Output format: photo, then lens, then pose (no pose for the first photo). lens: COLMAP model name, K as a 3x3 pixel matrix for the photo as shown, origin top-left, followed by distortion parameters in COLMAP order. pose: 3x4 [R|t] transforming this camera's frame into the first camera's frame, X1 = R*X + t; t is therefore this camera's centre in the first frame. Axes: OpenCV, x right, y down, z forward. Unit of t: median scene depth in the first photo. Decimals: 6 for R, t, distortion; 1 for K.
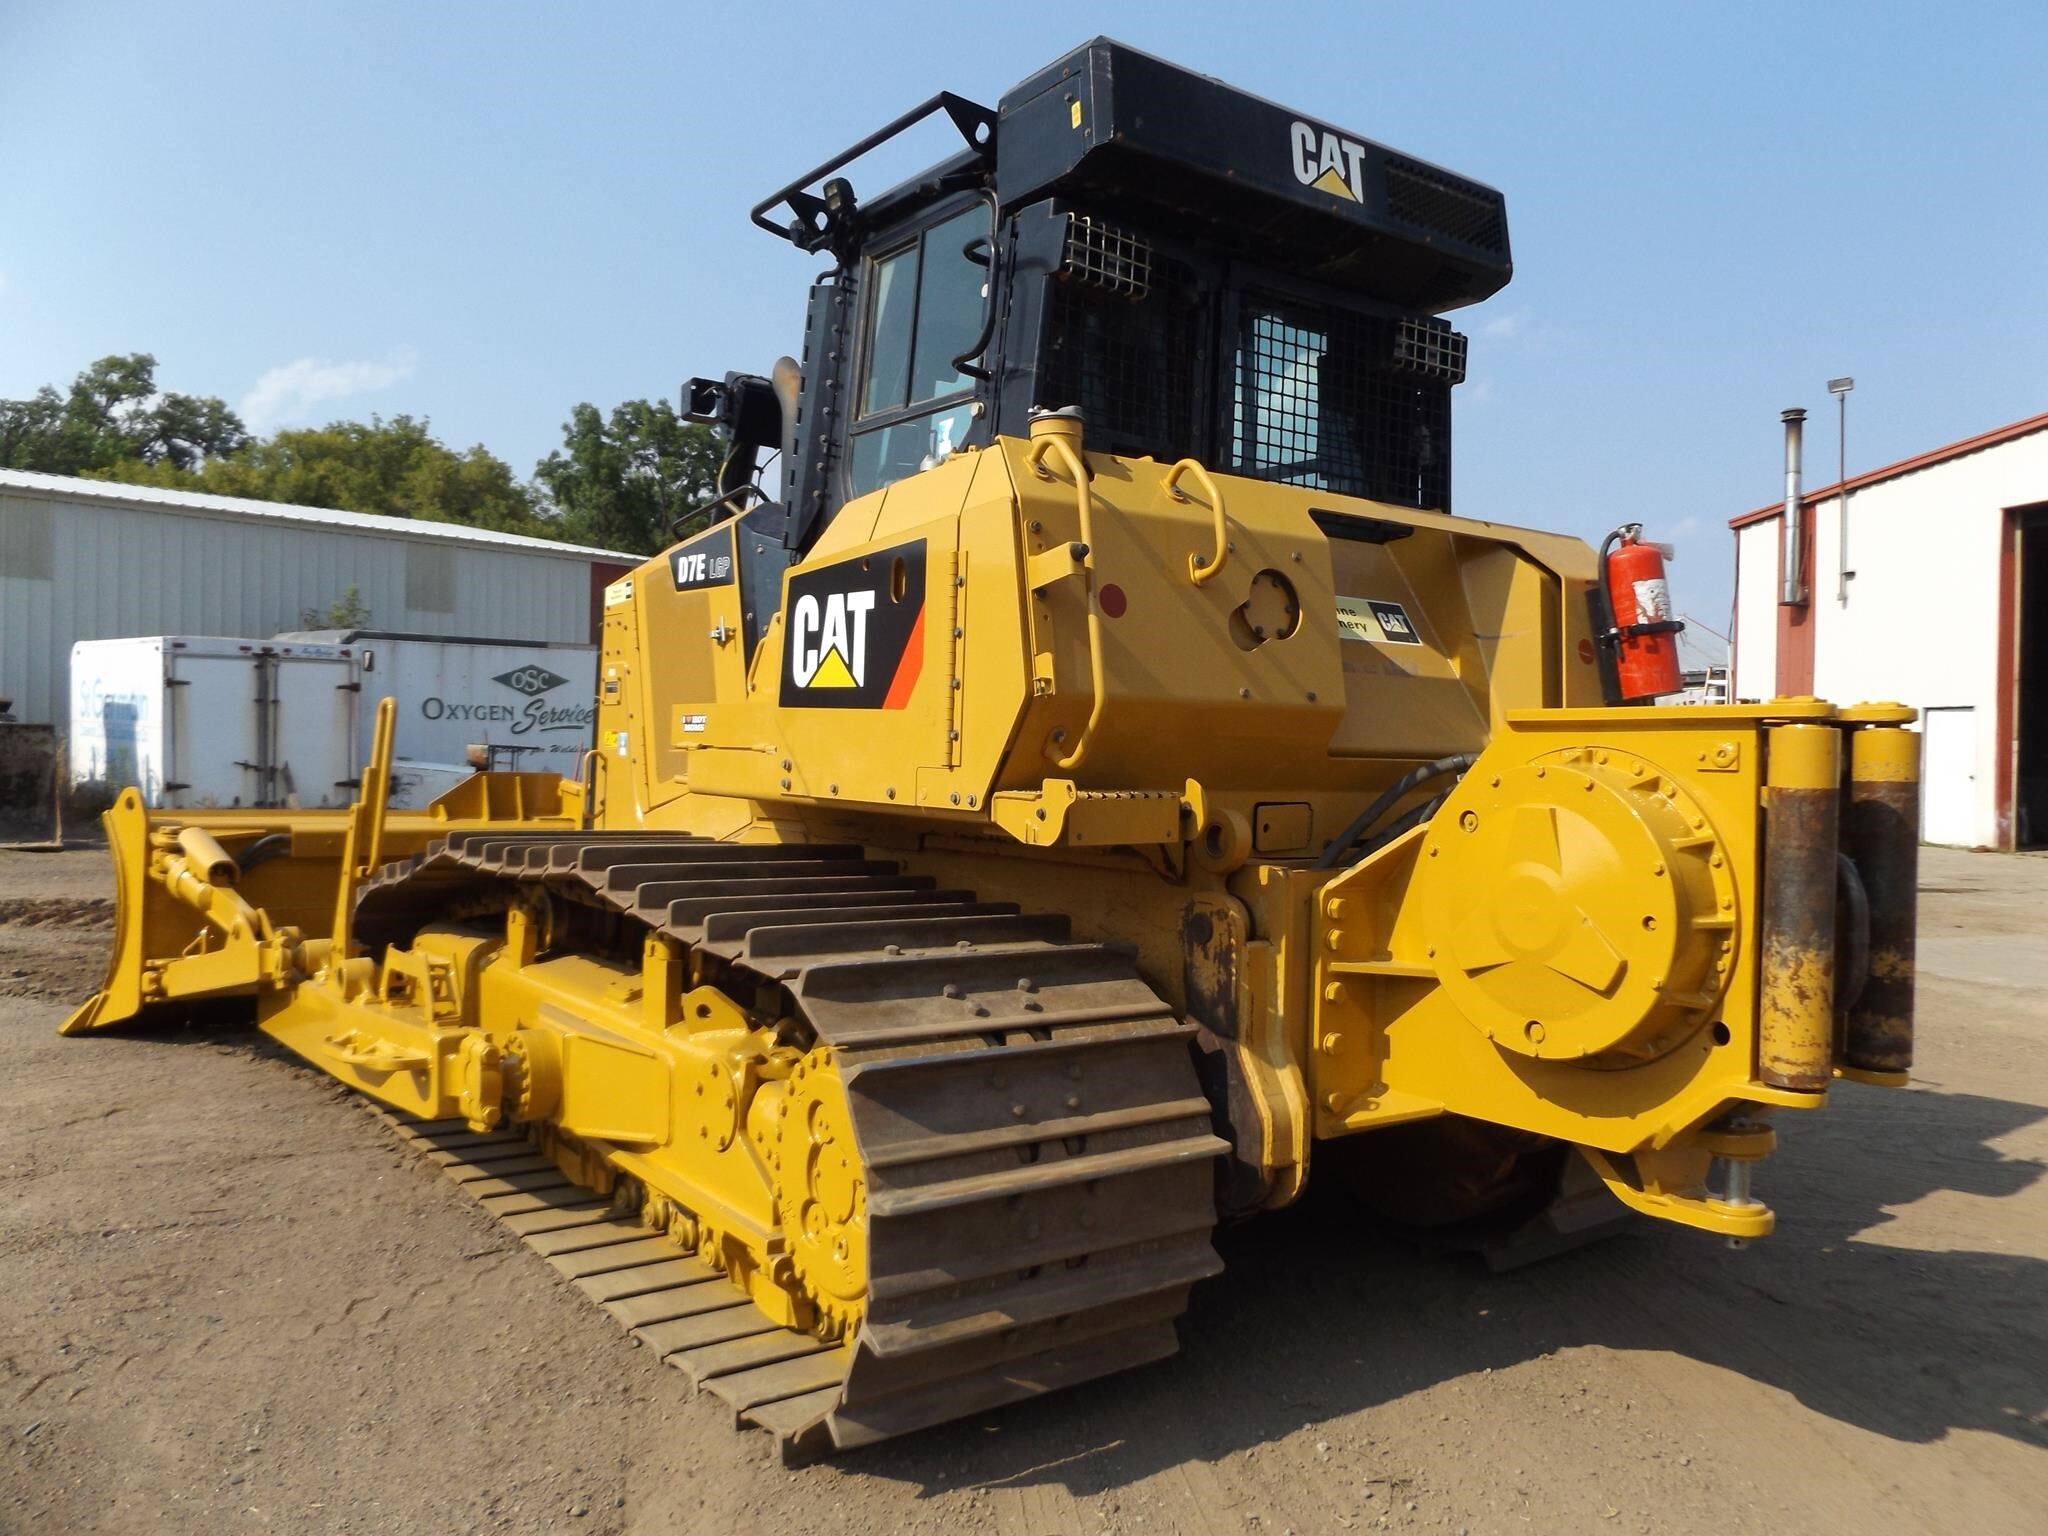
lens RADIAL K [[1512.9, 0, 1007.7], [0, 1512.9, 775.5], [0, 0, 1]] dist [-0.006243, 0.007628]
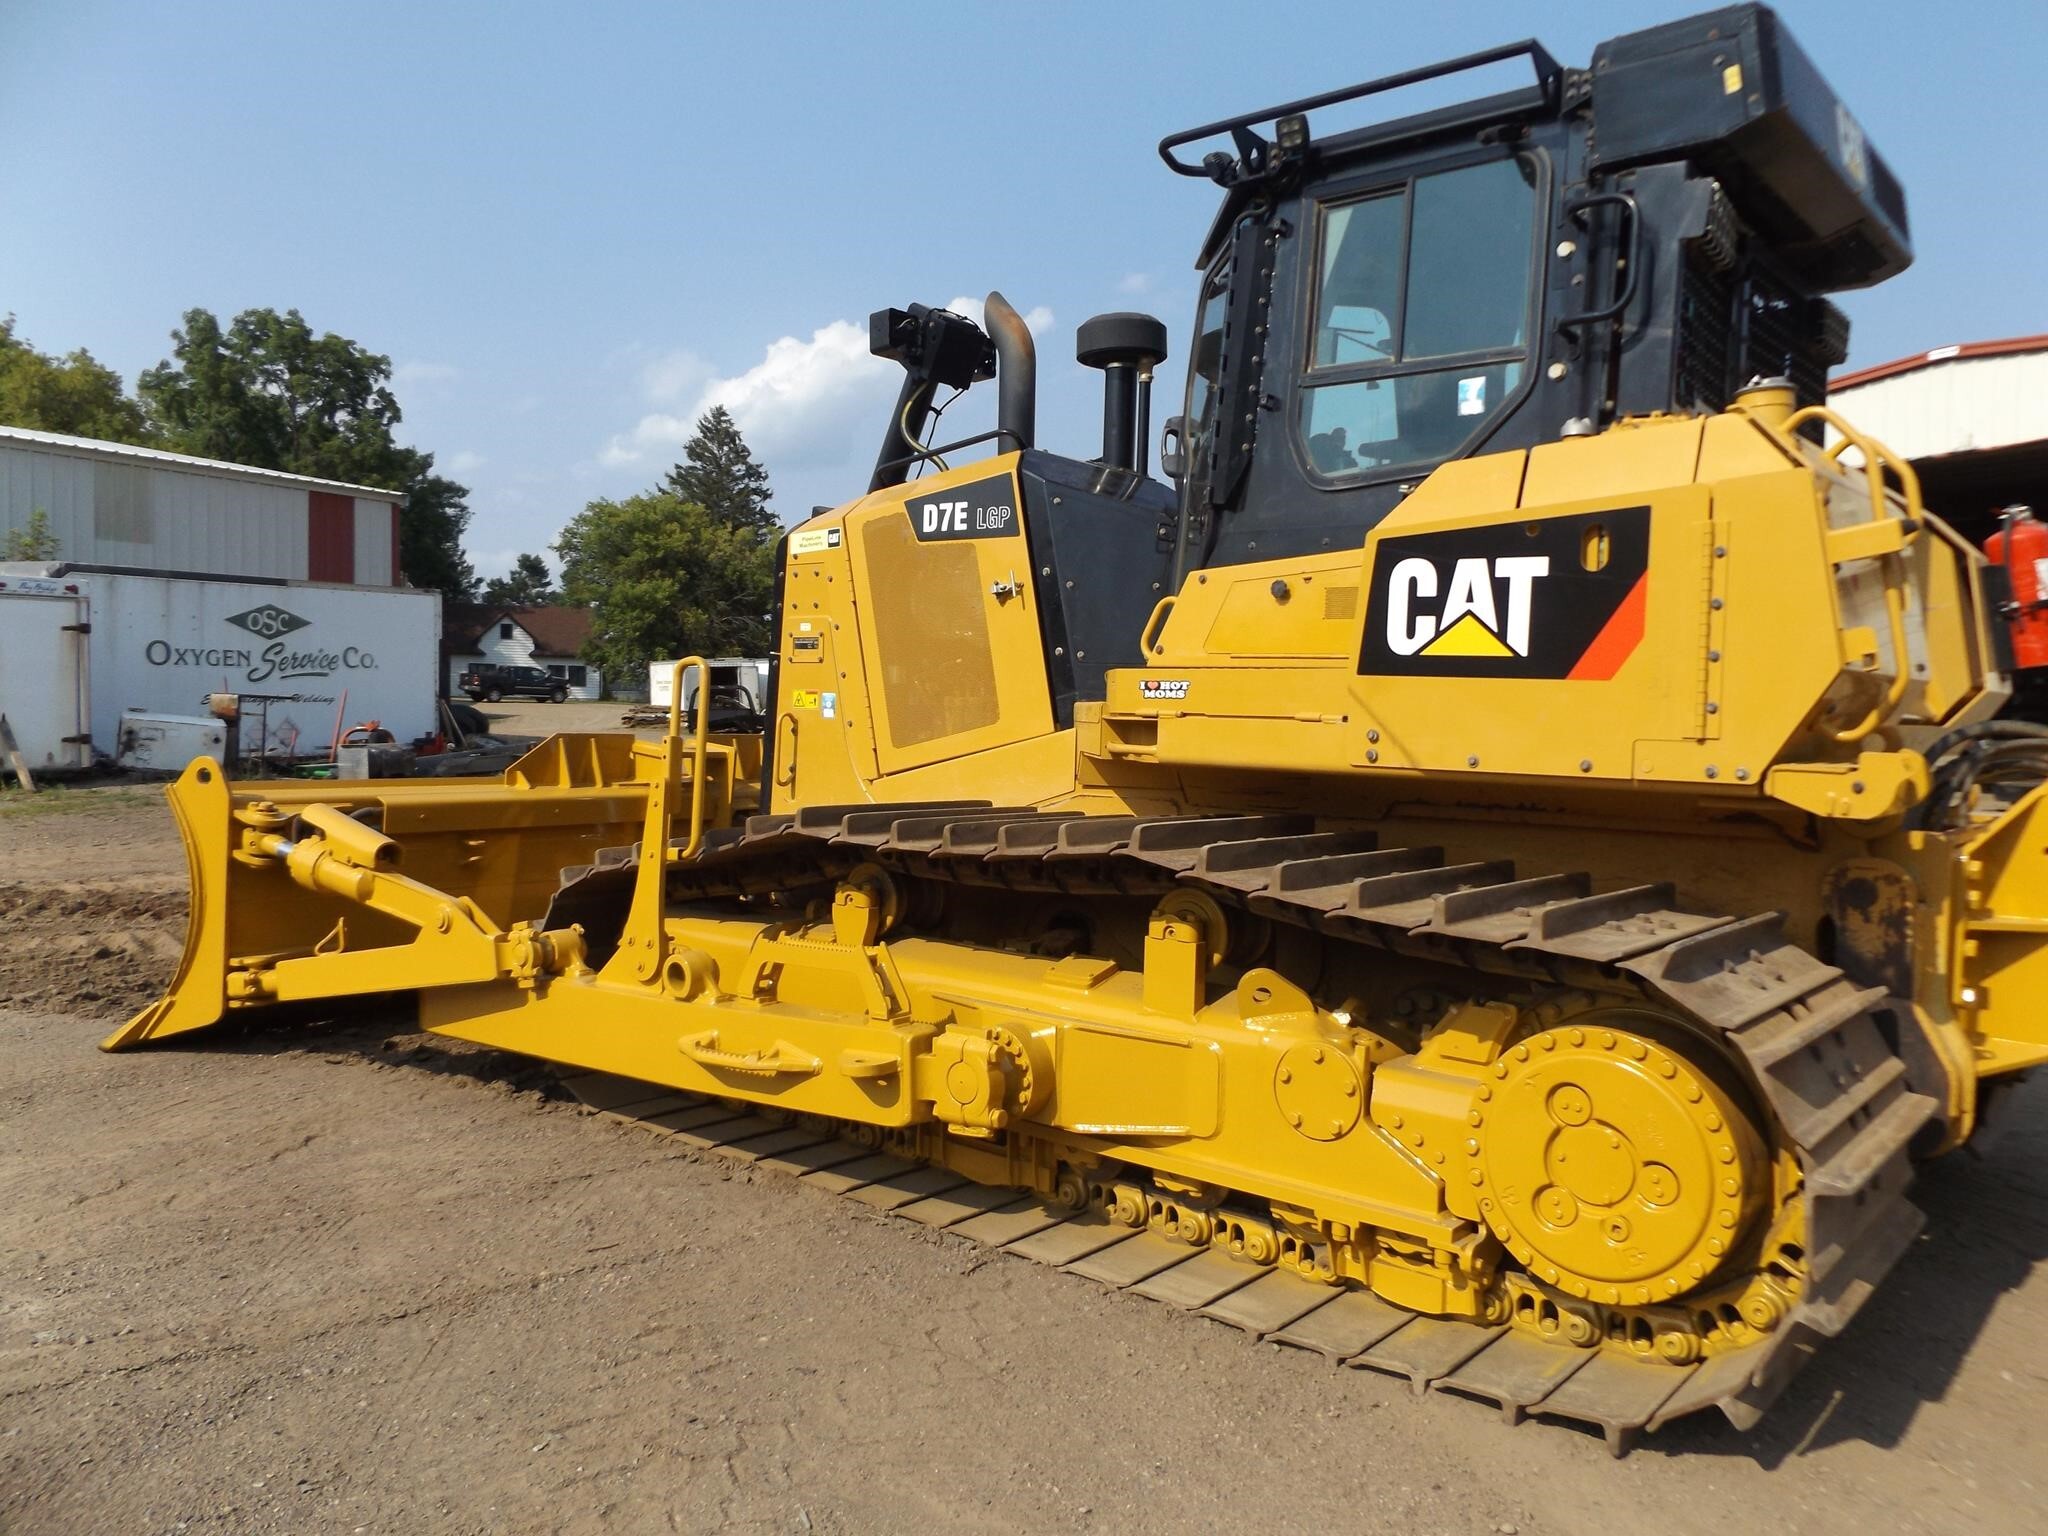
lens RADIAL K [[1513.5, 0, 1023.6], [0, 1513.5, 771.3], [0, 0, 1]] dist [-0.010159, 0.003753]
pose [[0.970247, -0.013473, 0.241741, -0.519184], [0.005211, 0.999381, 0.034784, -0.016337], [-0.242060, -0.032489, 0.969717, 0.107501]]
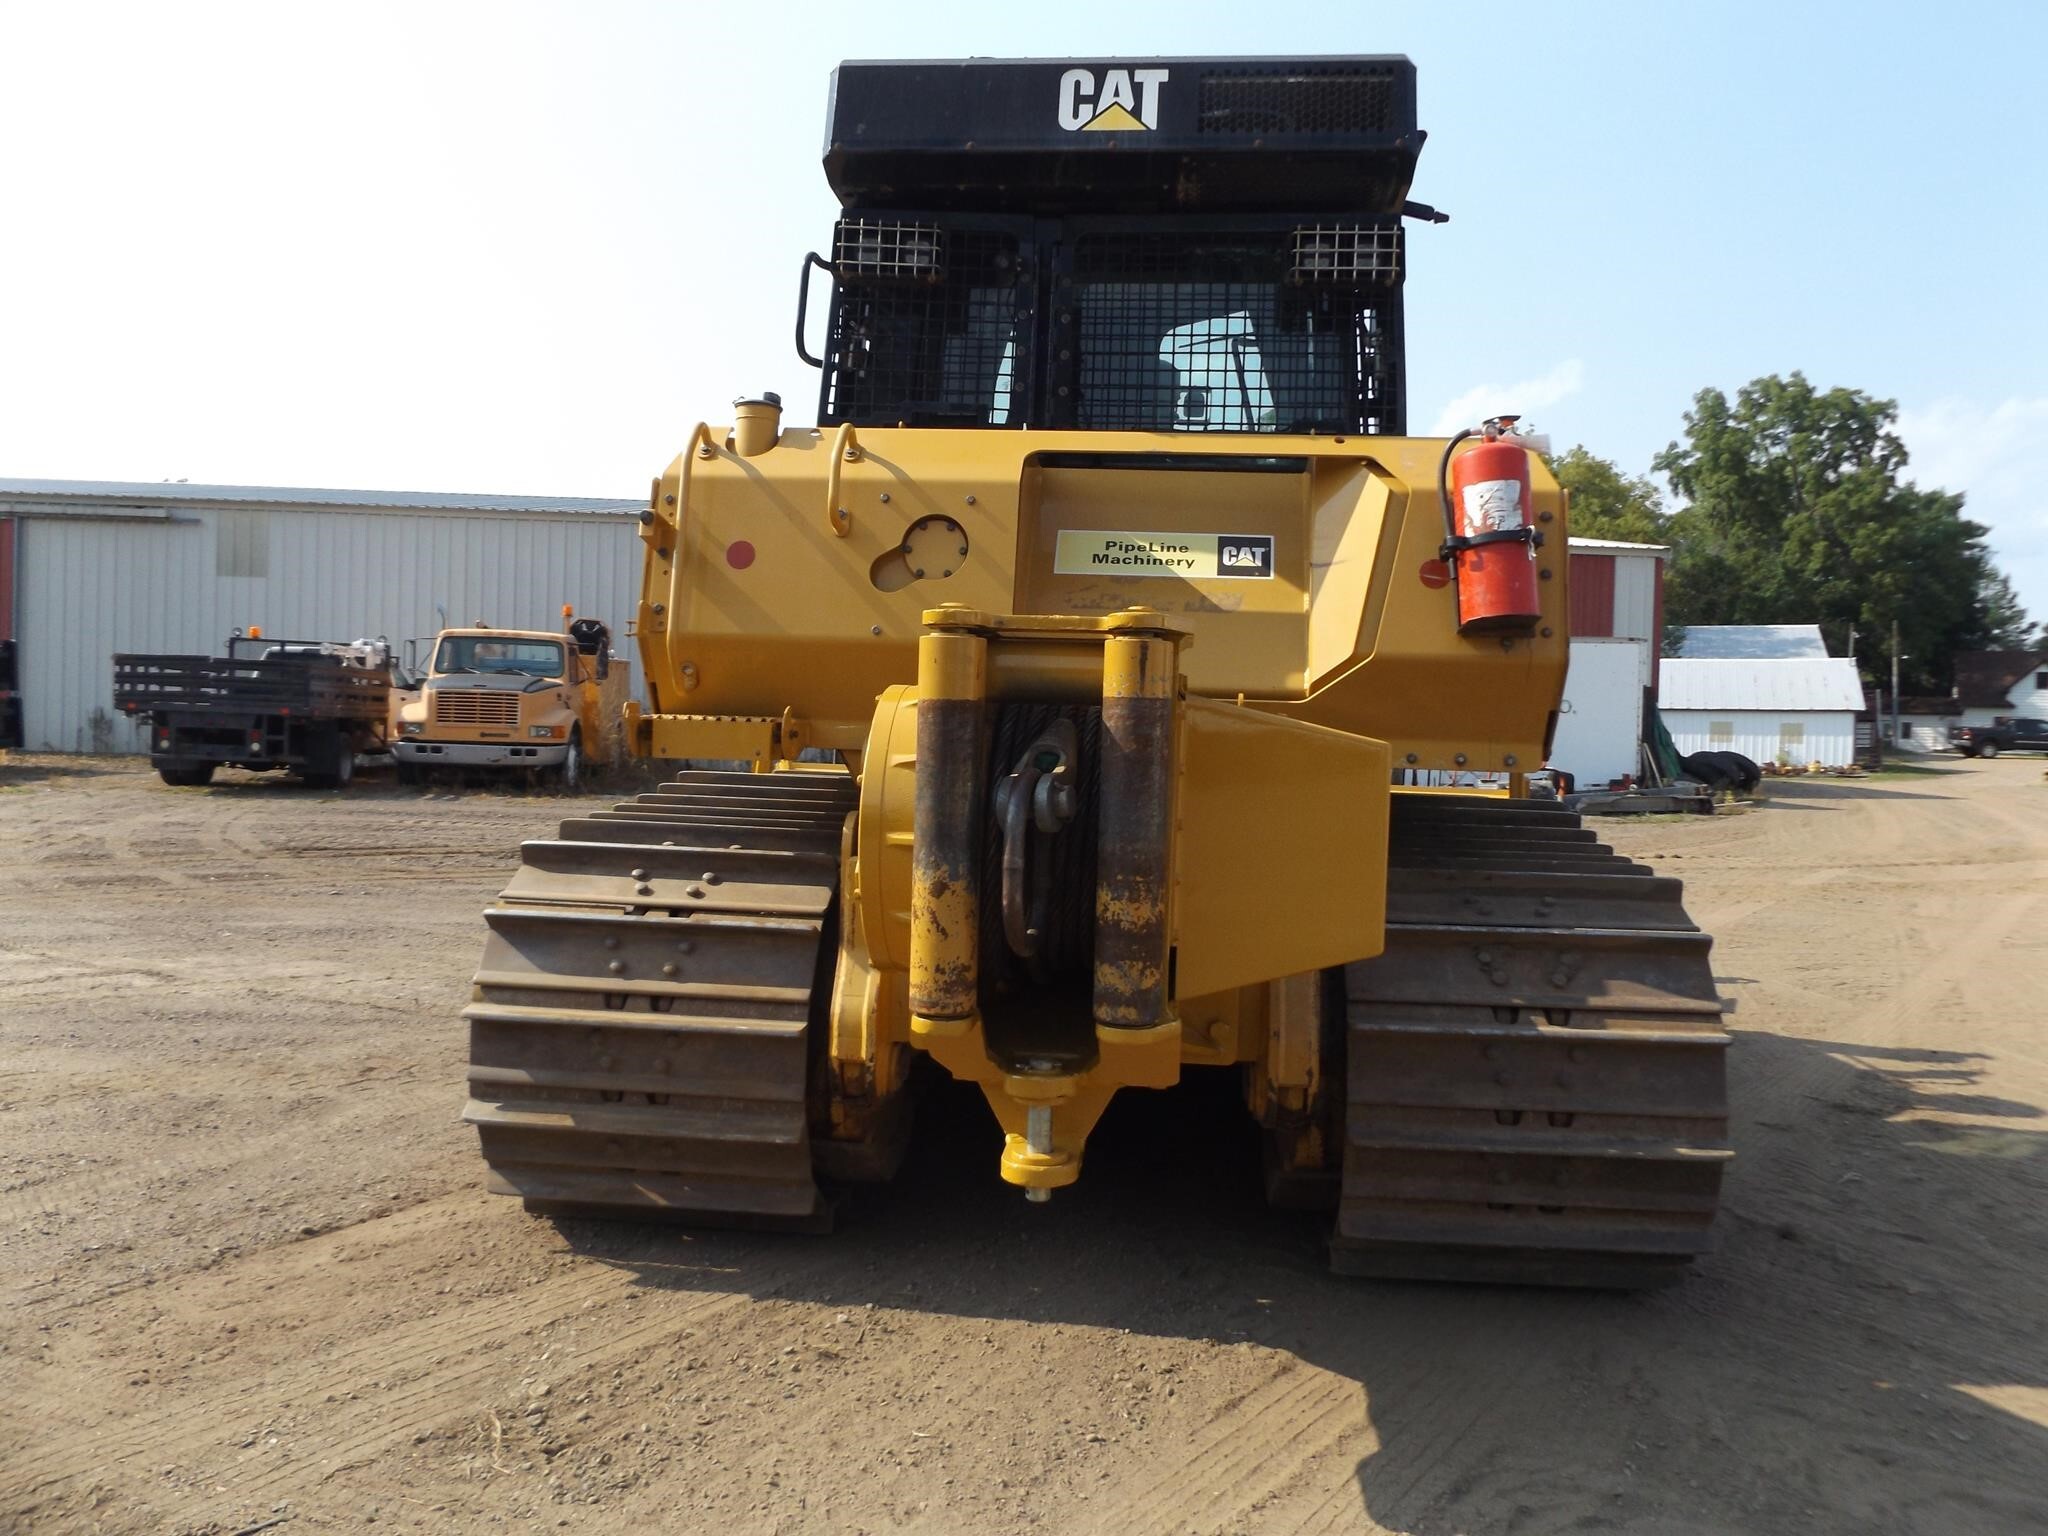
lens RADIAL K [[1480.5, 0, 1031.3], [0, 1480.5, 774.0], [0, 0, 1]] dist [0.008346, 0.003831]
pose [[0.745138, 0.023159, -0.666508, 0.730711], [-0.023349, 0.999690, 0.008632, 0.028317], [0.666502, 0.009131, 0.745448, 0.208739]]
